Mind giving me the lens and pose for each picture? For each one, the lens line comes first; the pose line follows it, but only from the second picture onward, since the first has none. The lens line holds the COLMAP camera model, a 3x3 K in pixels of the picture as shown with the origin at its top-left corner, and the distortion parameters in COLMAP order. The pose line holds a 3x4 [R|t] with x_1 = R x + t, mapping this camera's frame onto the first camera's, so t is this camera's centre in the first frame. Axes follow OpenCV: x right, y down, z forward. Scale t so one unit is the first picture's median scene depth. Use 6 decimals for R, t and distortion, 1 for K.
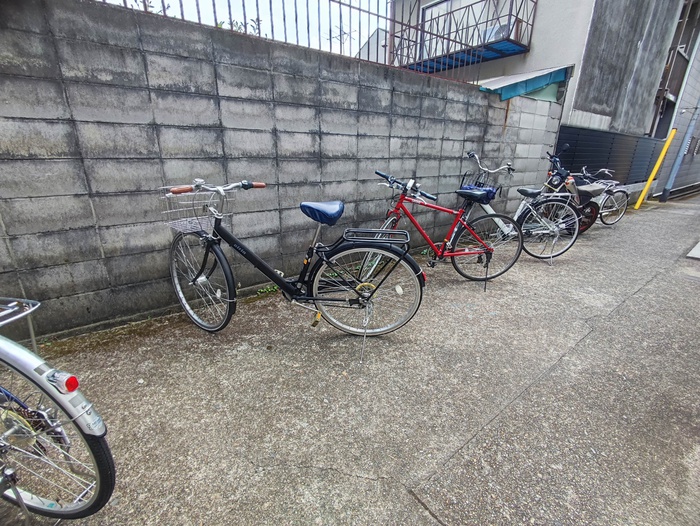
lens RADIAL K [[318.7, 0, 352.0], [0, 318.7, 261.3], [0, 0, 1]] dist [-0.001018, -0.001060]
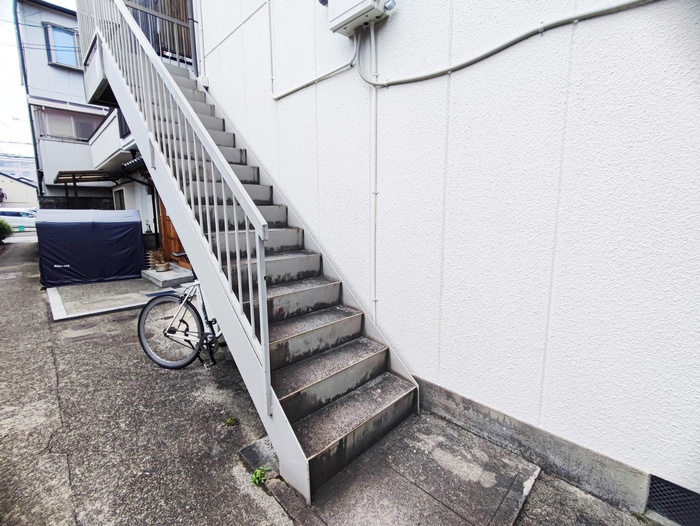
lens RADIAL K [[318.7, 0, 345.9], [0, 318.7, 261.7], [0, 0, 1]] dist [-0.001018, -0.001060]
pose [[-0.109338, -0.157623, 0.981428, -0.006680], [0.324561, 0.927570, 0.185131, -0.112204], [-0.939524, 0.338775, -0.050260, 0.184278]]
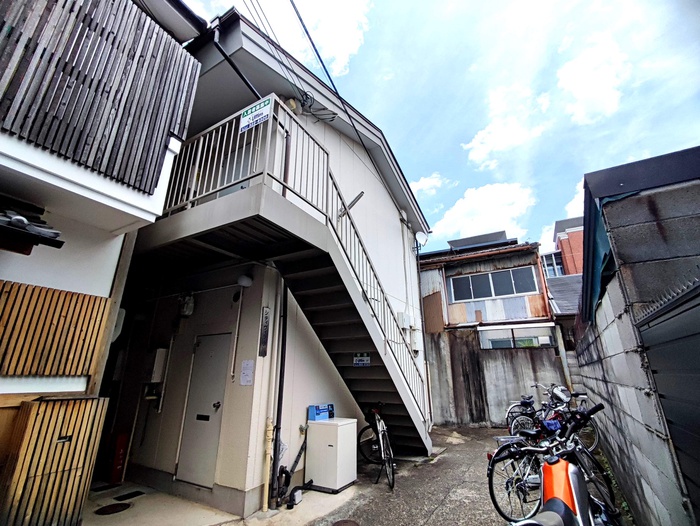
lens RADIAL K [[318.7, 0, 350.1], [0, 318.7, 263.4], [0, 0, 1]] dist [-0.001018, -0.001060]
pose [[-0.931665, -0.120448, -0.342772, 1.724971], [-0.116914, 0.992657, -0.031040, -0.752359], [0.343994, 0.011156, -0.938906, 2.018532]]
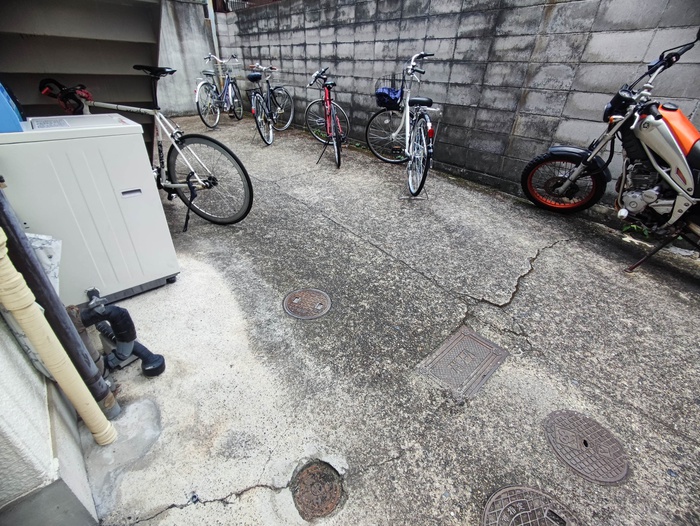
lens RADIAL K [[318.7, 0, 351.6], [0, 318.7, 260.6], [0, 0, 1]] dist [-0.001018, -0.001060]
pose [[0.059640, 0.509714, -0.858274, 1.719230], [-0.351200, 0.815547, 0.459936, -0.236122], [0.934399, 0.273996, 0.227651, 0.893147]]
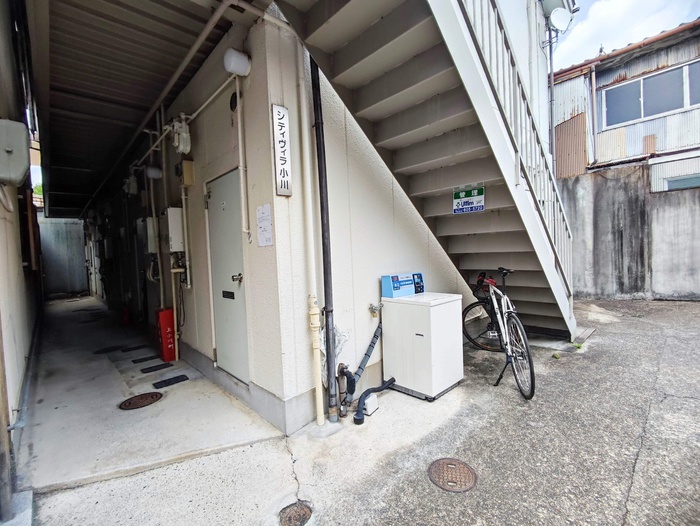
lens RADIAL K [[318.7, 0, 349.5], [0, 318.7, 261.5], [0, 0, 1]] dist [-0.001018, -0.001060]
pose [[-0.995175, 0.043781, -0.087807, 1.477925], [0.010536, 0.937433, 0.348006, -0.472354], [0.097550, 0.345402, -0.933371, 1.387380]]
